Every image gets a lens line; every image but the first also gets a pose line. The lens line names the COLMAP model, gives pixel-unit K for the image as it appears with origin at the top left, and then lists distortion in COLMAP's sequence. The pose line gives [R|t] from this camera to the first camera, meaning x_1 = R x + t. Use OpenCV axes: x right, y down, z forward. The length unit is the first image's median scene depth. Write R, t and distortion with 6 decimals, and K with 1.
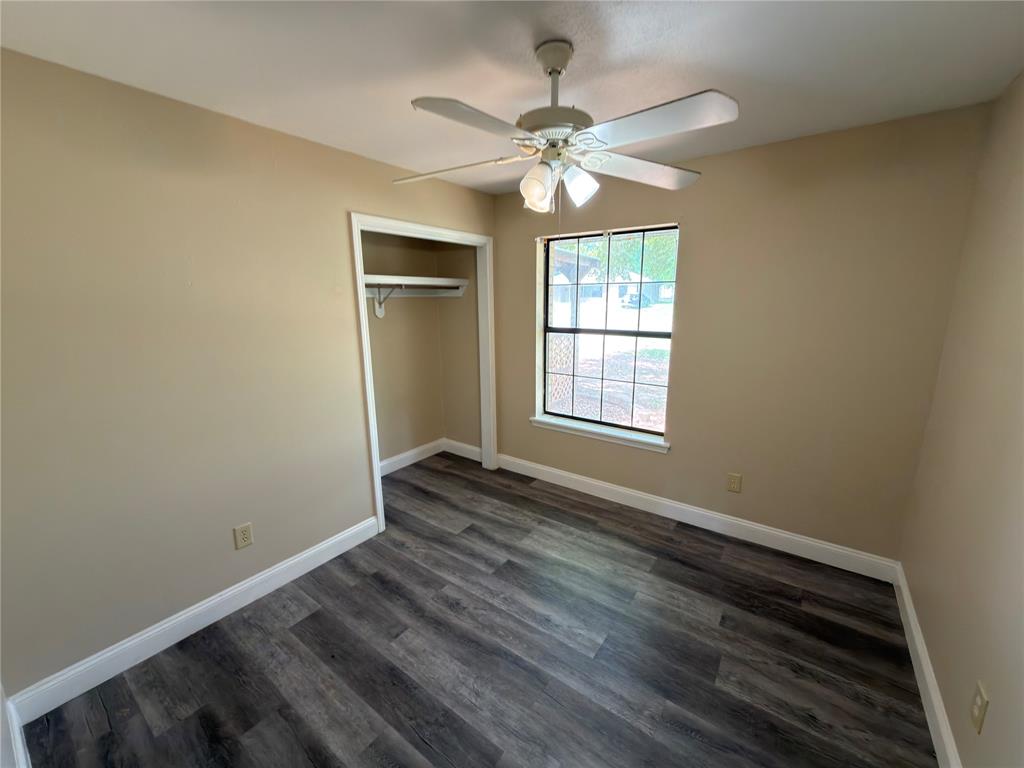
lens RADIAL K [[410.9, 0, 512.0], [0, 410.9, 384.0], [0, 0, 1]] dist [-0.001076, -0.000186]
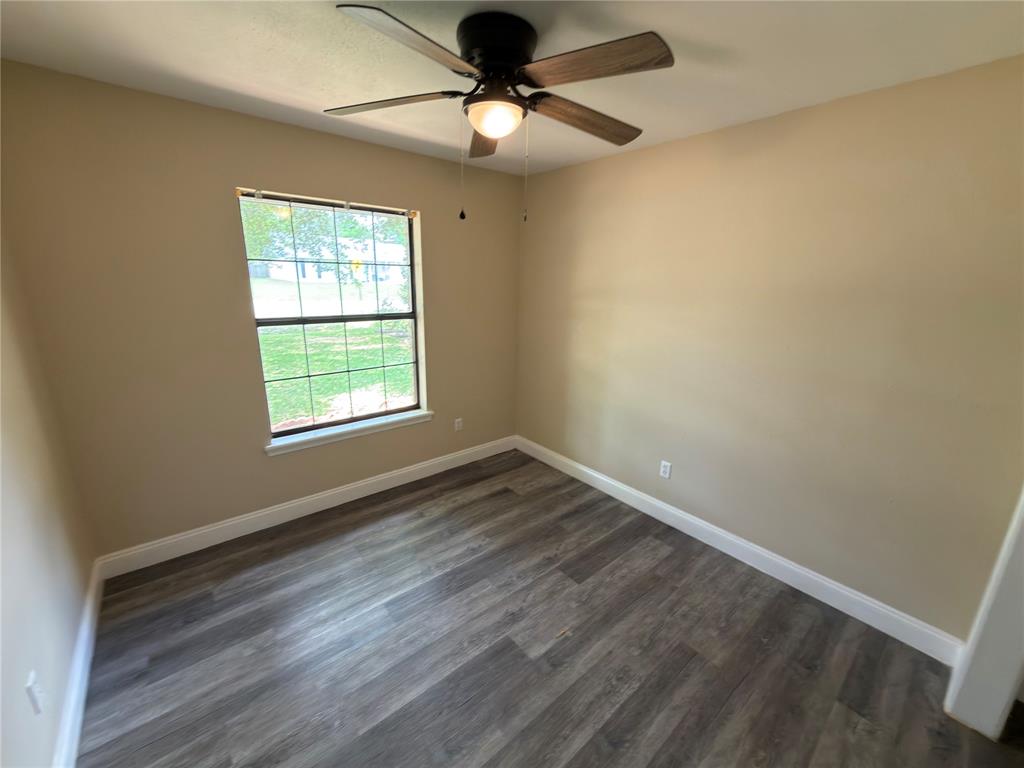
lens RADIAL K [[410.9, 0, 512.0], [0, 410.9, 384.0], [0, 0, 1]] dist [-0.001076, -0.000186]
pose [[0.232012, -0.225285, 0.946265, -0.535834], [0.189505, 0.964639, 0.183195, -0.078802], [-0.954075, 0.136818, 0.266501, 0.400414]]
